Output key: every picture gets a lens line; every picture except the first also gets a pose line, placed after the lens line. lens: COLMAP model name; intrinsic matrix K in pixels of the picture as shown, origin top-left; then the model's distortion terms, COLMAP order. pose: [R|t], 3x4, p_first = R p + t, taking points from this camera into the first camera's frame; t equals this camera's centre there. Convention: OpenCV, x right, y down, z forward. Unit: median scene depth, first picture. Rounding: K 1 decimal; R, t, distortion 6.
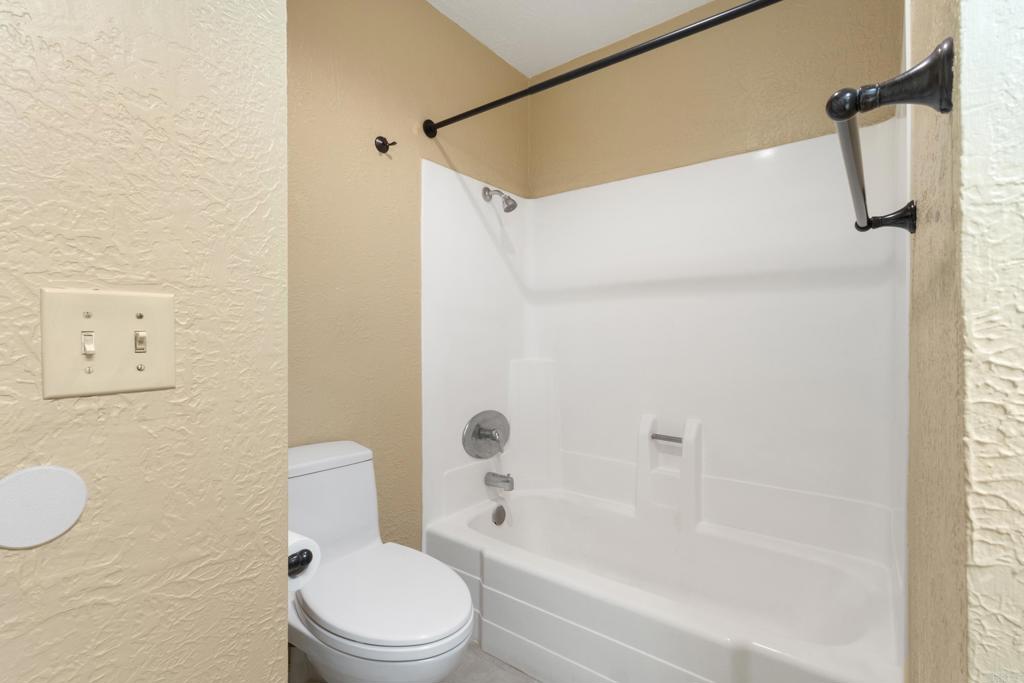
lens RADIAL K [[473.6, 0, 513.7], [0, 473.6, 339.2], [0, 0, 1]] dist [0.003449, 0.000624]
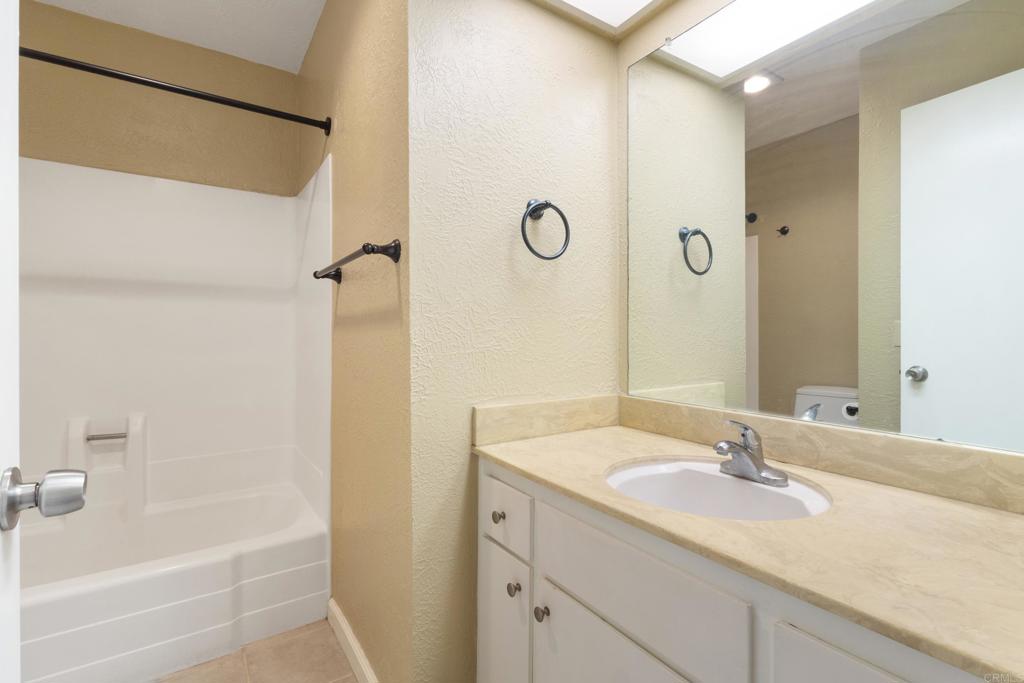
lens RADIAL K [[473.6, 0, 511.5], [0, 473.6, 338.4], [0, 0, 1]] dist [0.003449, 0.000624]
pose [[0.315715, -0.005371, 0.948839, -0.377903], [0.003556, 0.999984, 0.004478, -0.001770], [-0.948847, 0.001960, 0.315729, -0.142644]]
